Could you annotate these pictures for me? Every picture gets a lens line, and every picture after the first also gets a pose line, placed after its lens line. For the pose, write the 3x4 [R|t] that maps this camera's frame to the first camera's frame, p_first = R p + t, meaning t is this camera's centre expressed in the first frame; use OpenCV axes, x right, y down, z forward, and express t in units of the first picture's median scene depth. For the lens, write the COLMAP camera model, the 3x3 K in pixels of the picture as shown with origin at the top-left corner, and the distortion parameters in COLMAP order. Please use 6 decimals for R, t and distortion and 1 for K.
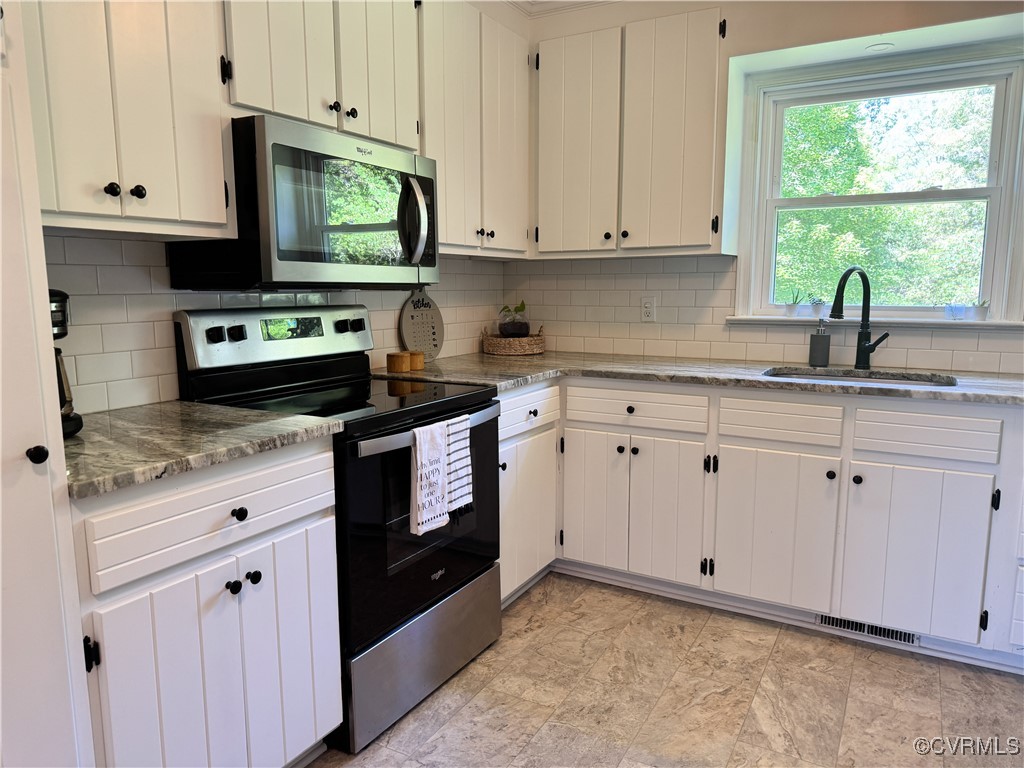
lens RADIAL K [[716.1, 0, 503.5], [0, 716.1, 391.1], [0, 0, 1]] dist [0.047423, -0.064970]
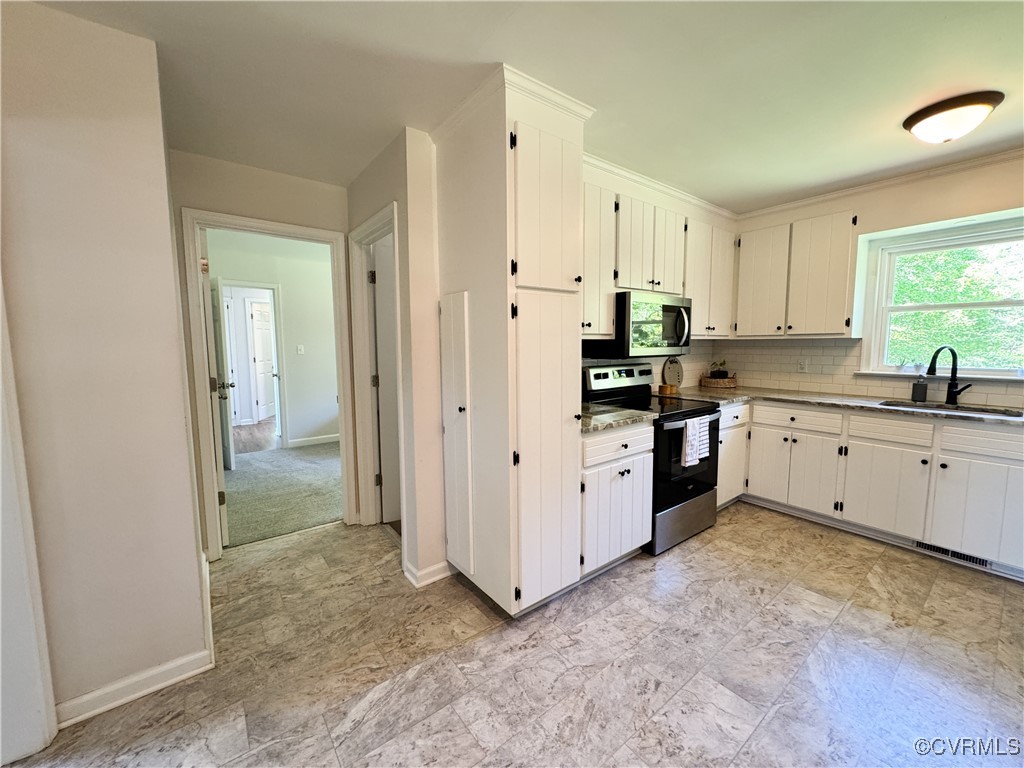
lens RADIAL K [[404.8, 0, 509.9], [0, 404.8, 382.9], [0, 0, 1]] dist [-0.004722, -0.000210]
pose [[0.921227, 0.034360, -0.387506, -0.109231], [-0.052479, 0.997963, -0.036269, 0.009046], [0.385471, 0.053748, 0.921153, -0.312529]]
